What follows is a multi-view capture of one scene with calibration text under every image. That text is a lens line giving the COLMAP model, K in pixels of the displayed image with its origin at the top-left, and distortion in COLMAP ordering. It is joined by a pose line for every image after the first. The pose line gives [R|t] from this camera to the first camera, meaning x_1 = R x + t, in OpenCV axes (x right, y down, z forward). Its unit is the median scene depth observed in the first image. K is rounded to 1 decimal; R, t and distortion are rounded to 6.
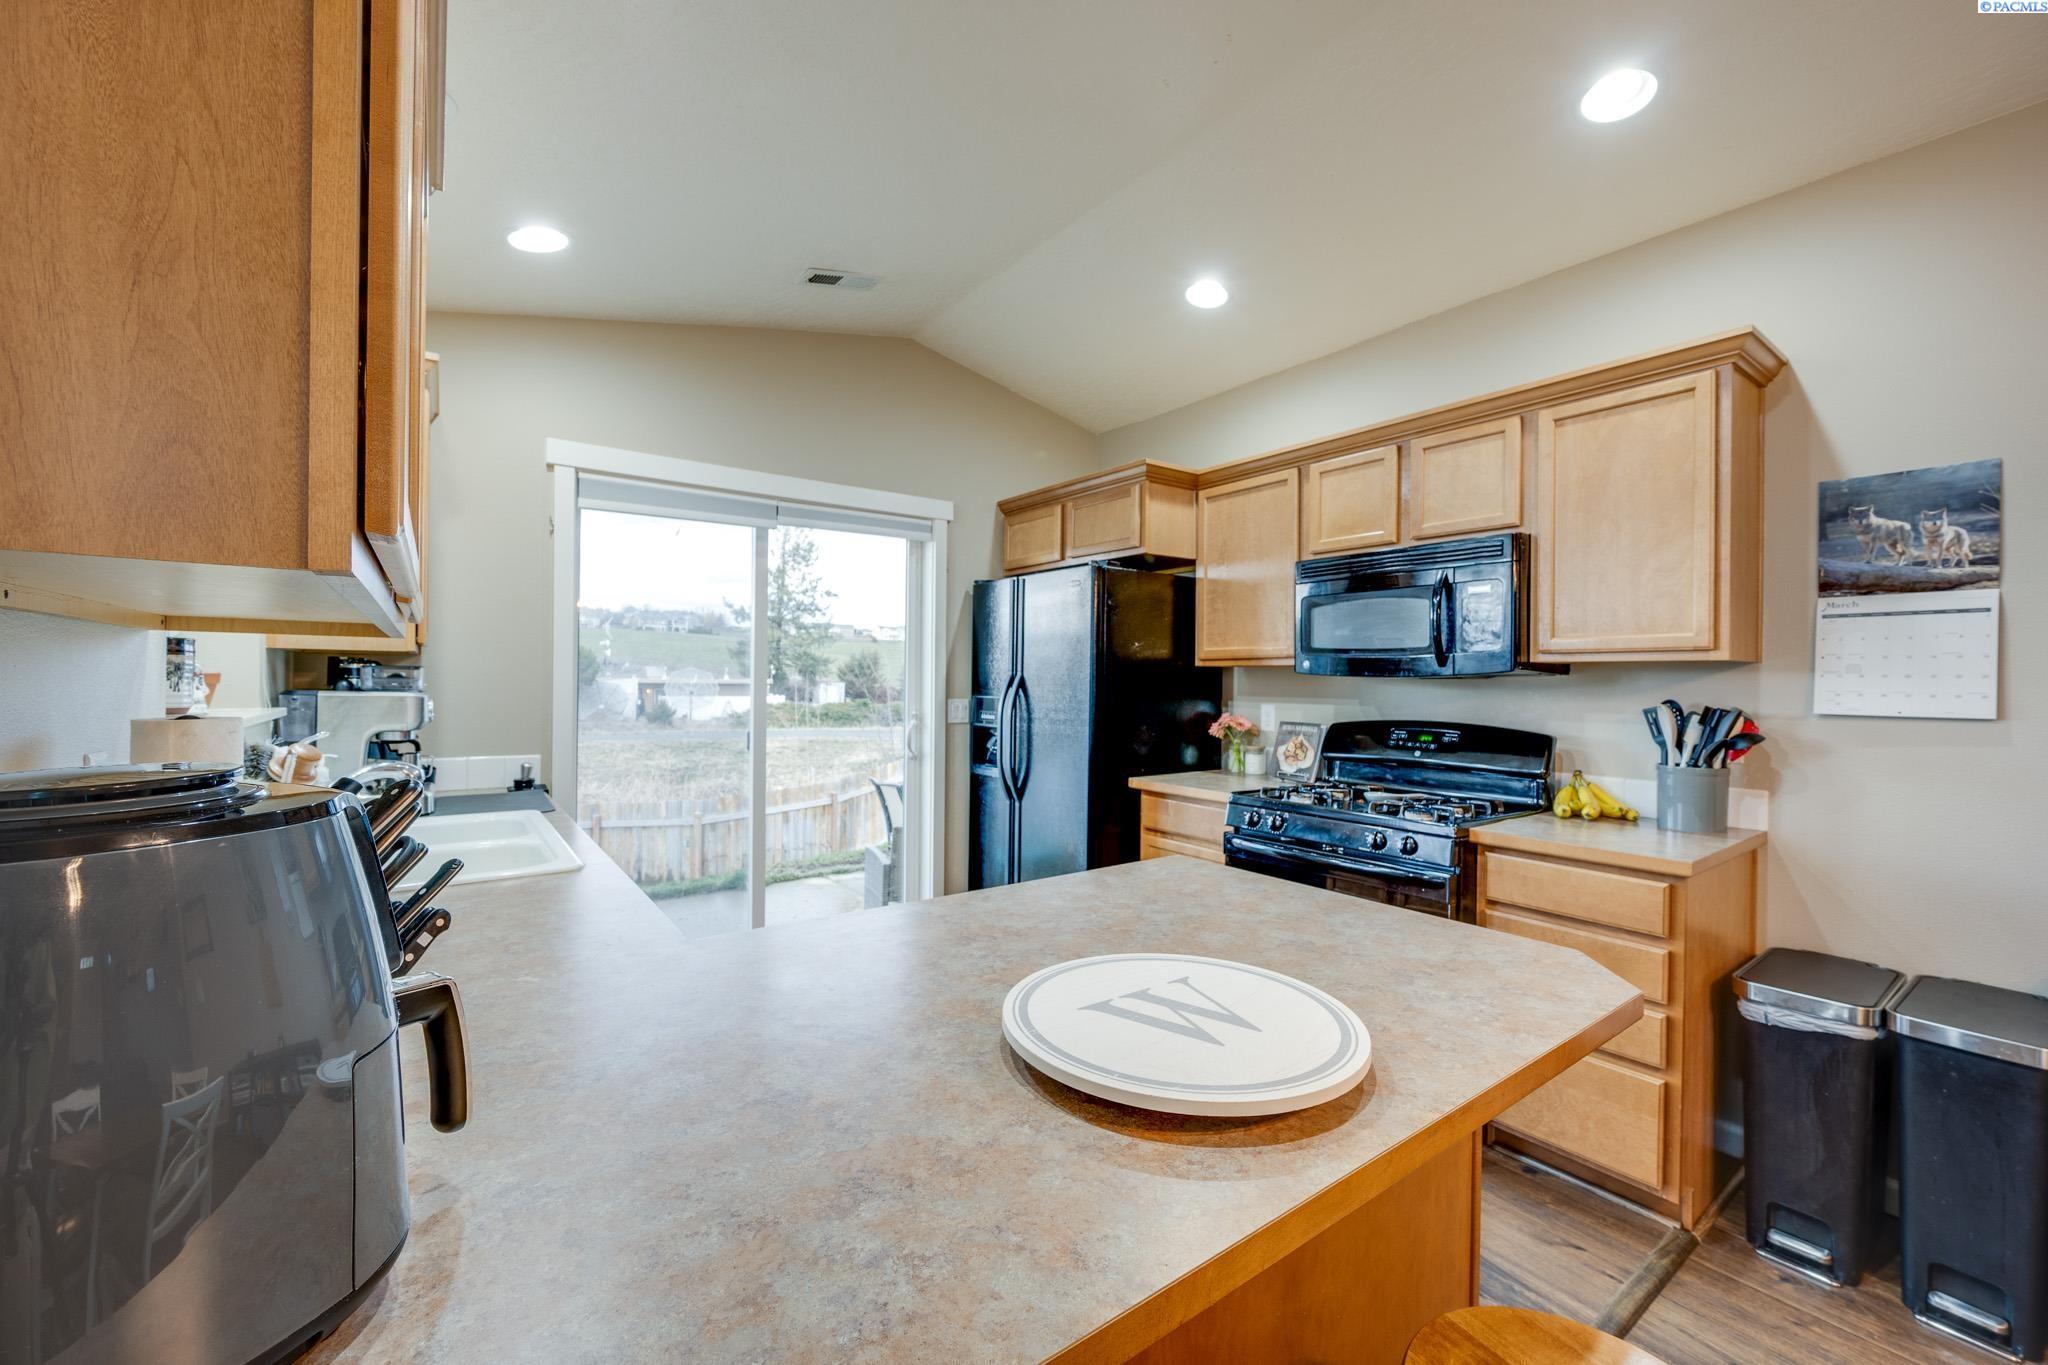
lens RADIAL K [[797.1, 0, 970.3], [0, 797.1, 680.7], [0, 0, 1]] dist [0.001514, -0.000235]
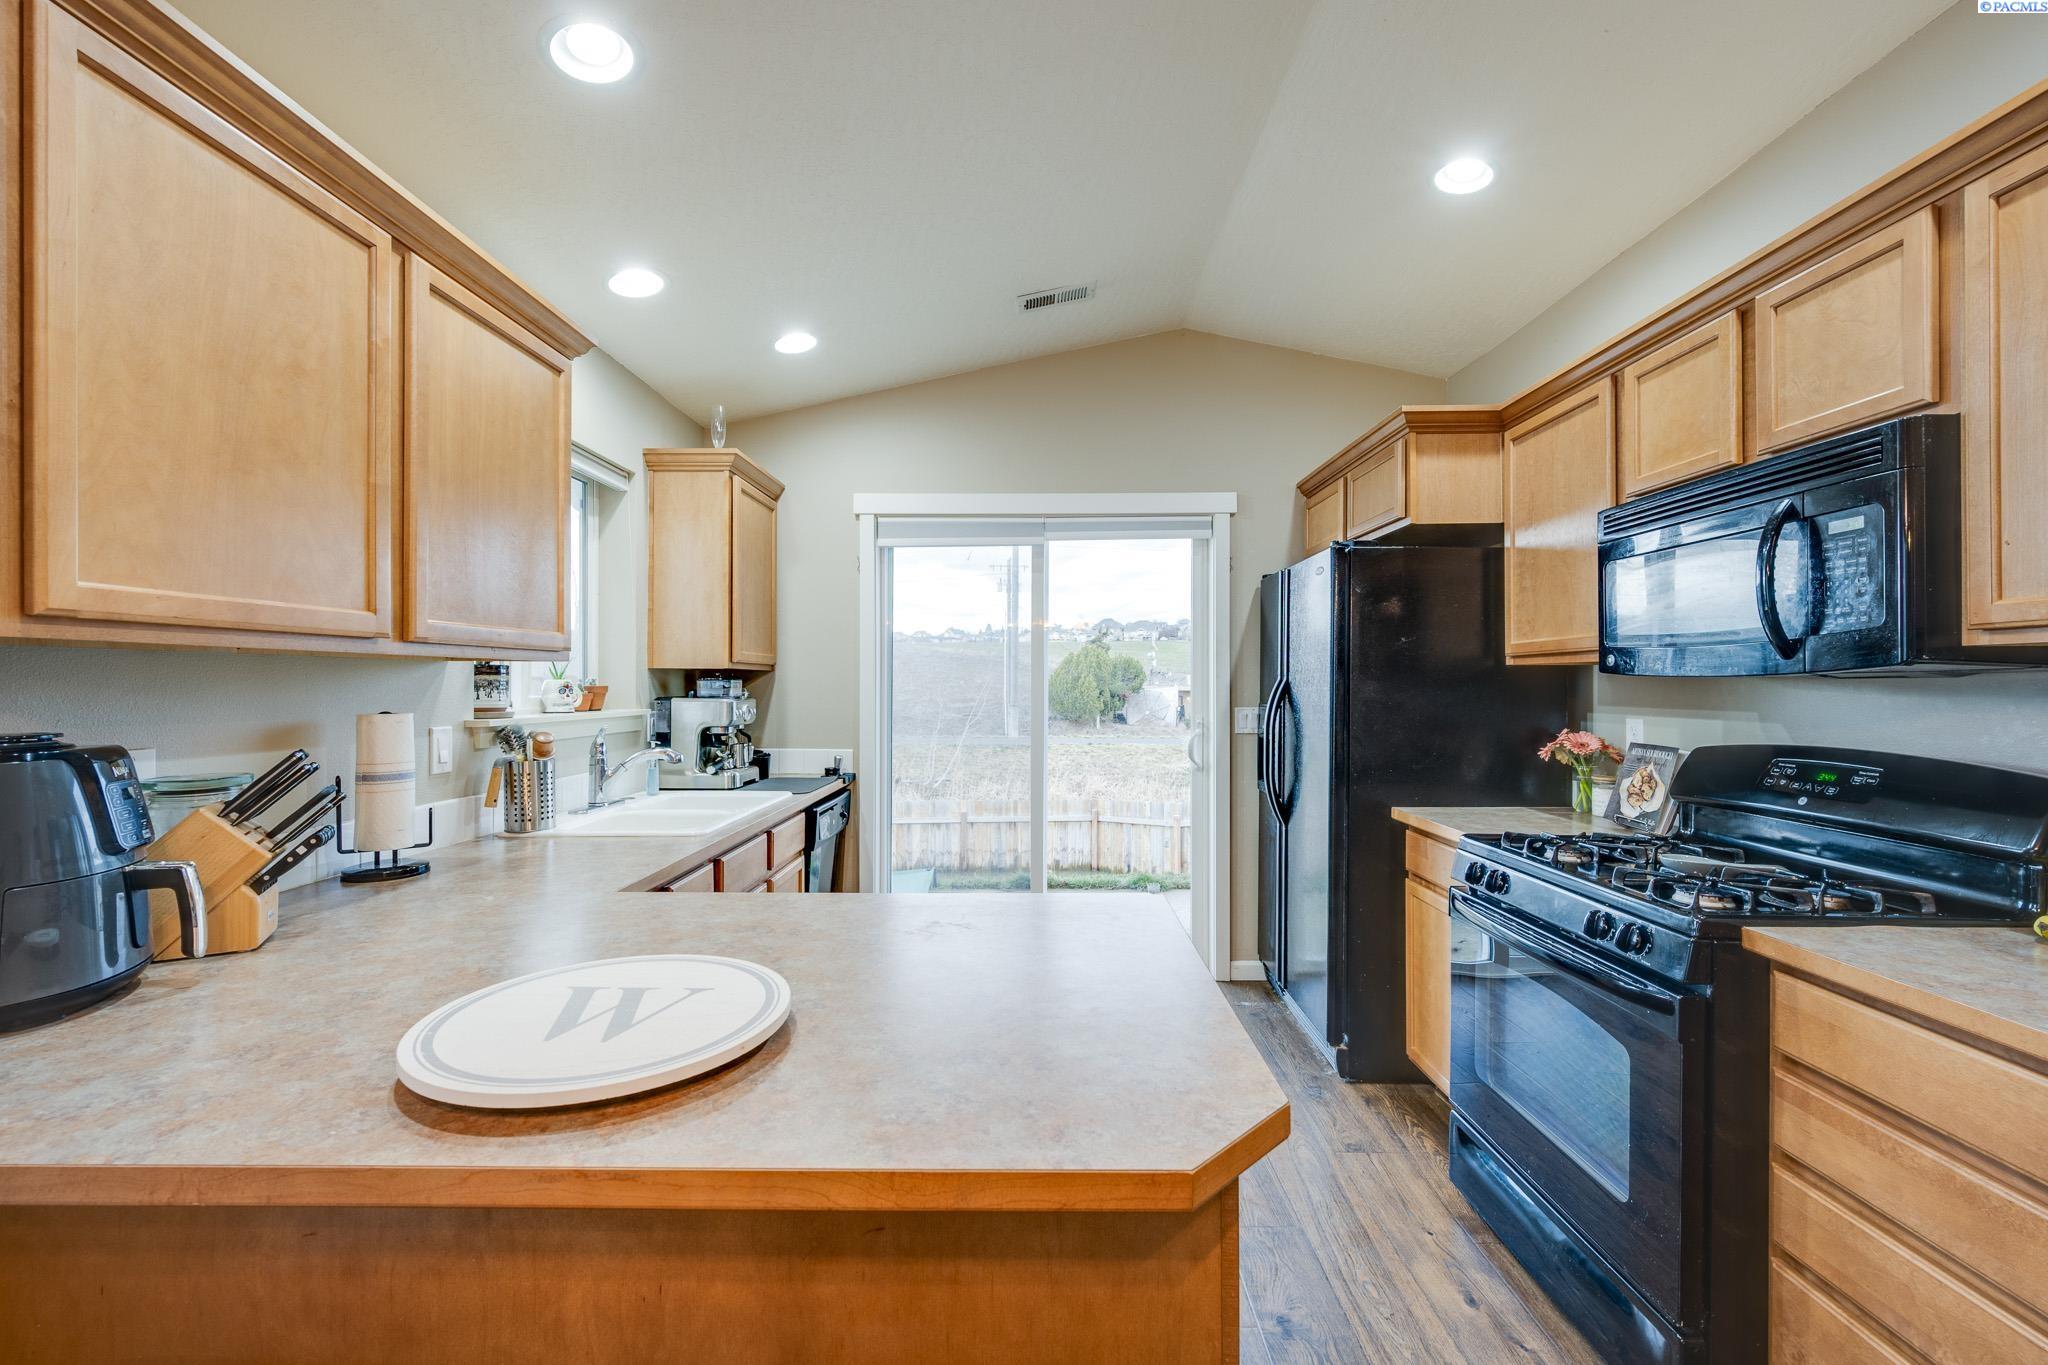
lens RADIAL K [[797.1, 0, 1019.1], [0, 797.1, 680.4], [0, 0, 1]] dist [0.001514, -0.000235]
pose [[0.815029, -0.011856, -0.579299, 0.363339], [0.006506, 0.999915, -0.011311, 0.001310], [0.579383, 0.005450, 0.815037, 0.129814]]
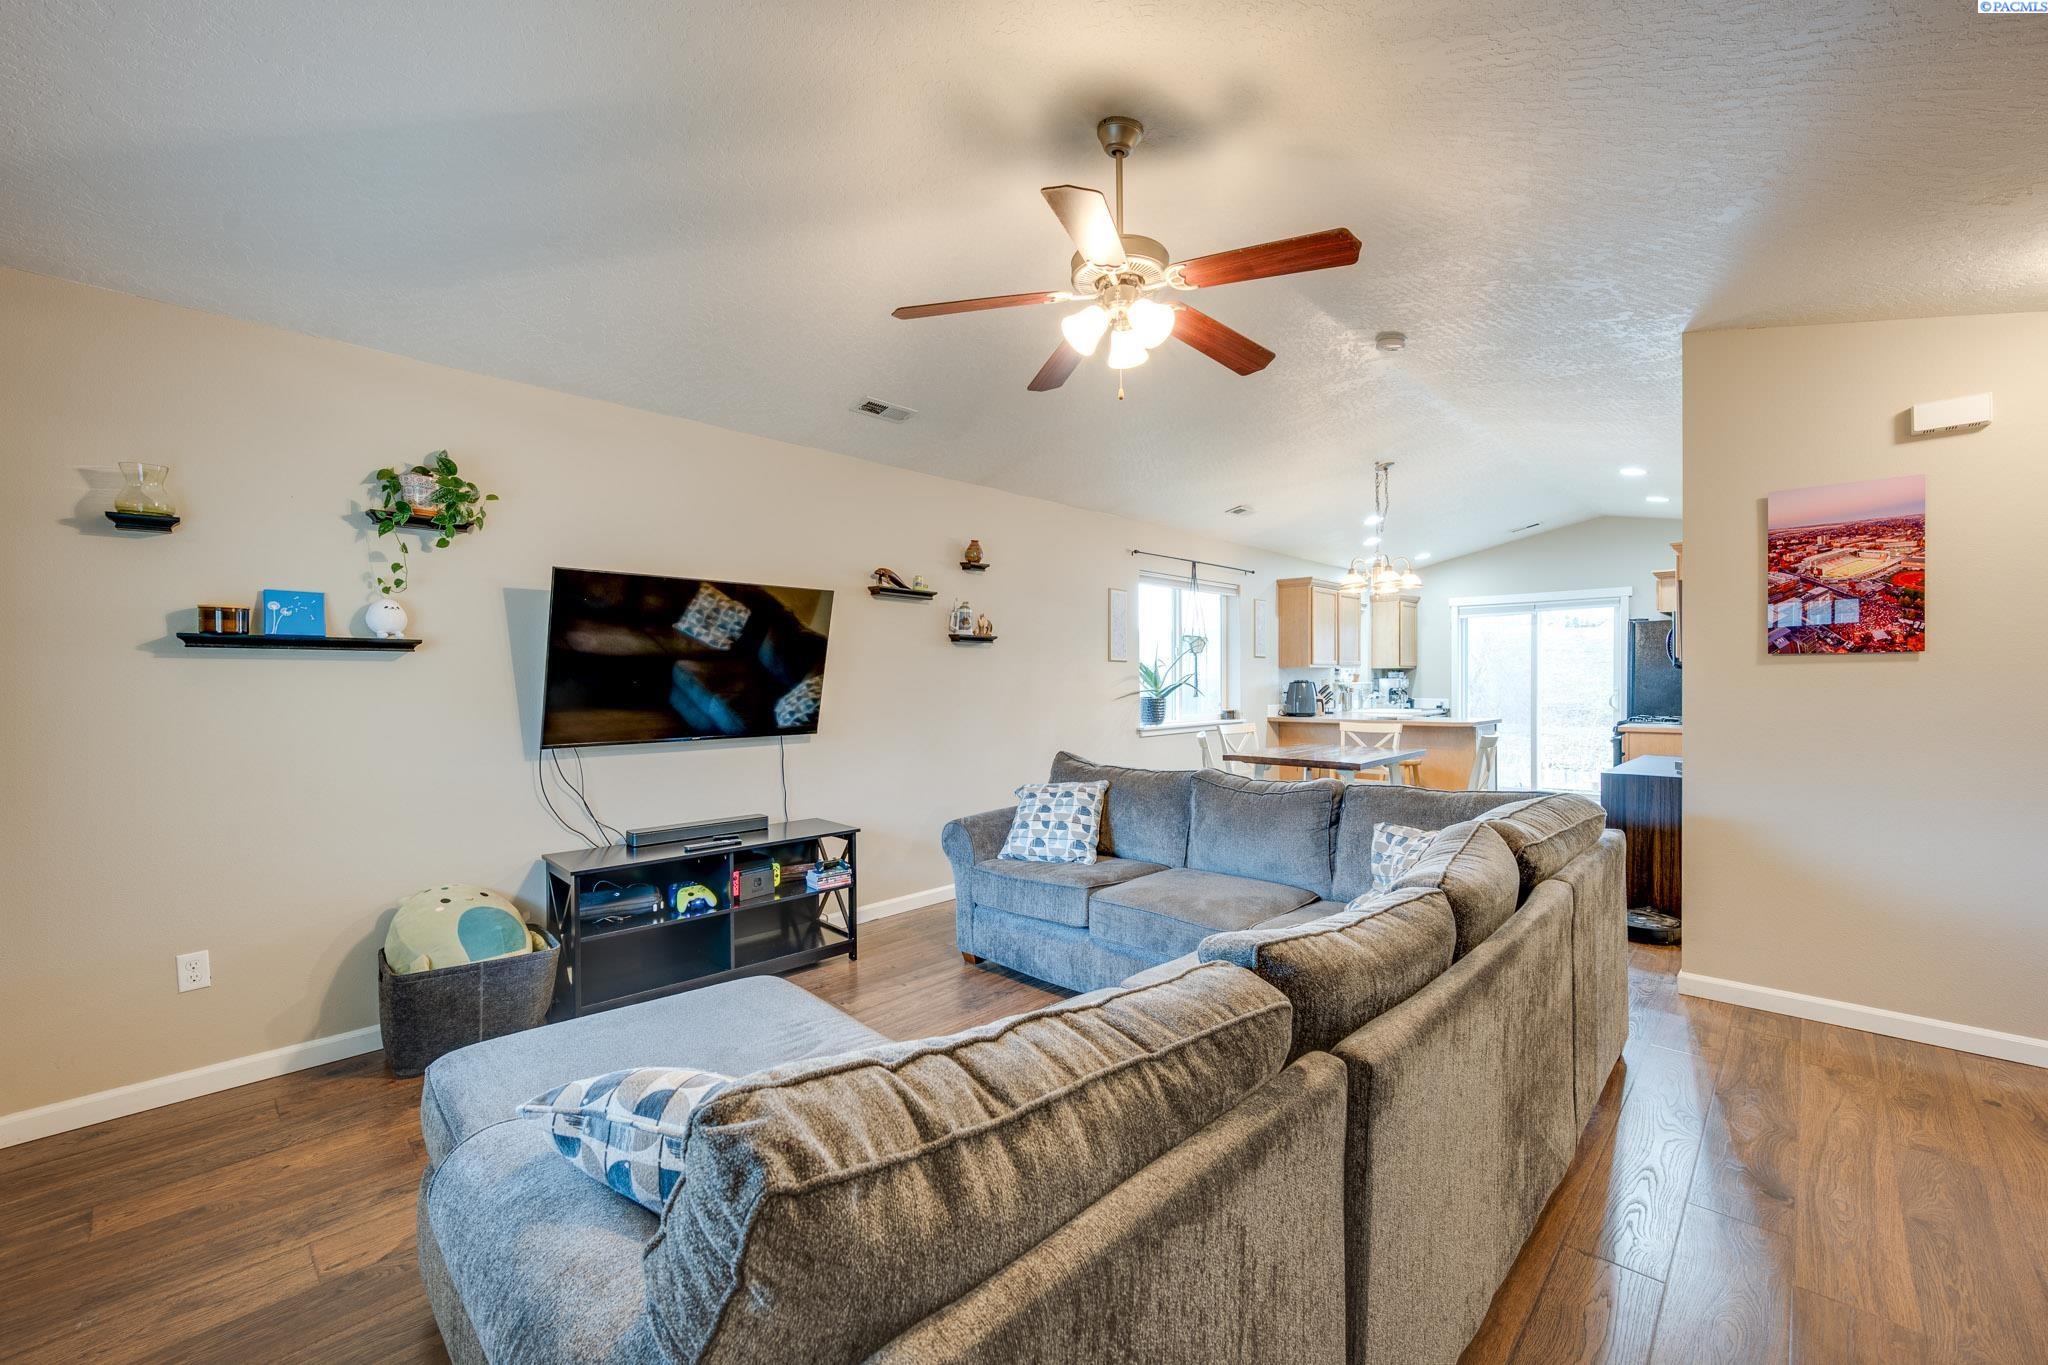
lens RADIAL K [[797.1, 0, 1016.8], [0, 797.1, 688.9], [0, 0, 1]] dist [0.001514, -0.000235]
pose [[0.183651, -0.003485, -0.982985, 2.087172], [0.006830, 0.999974, -0.002269, 0.046012], [0.982968, -0.006297, 0.183670, -1.169056]]
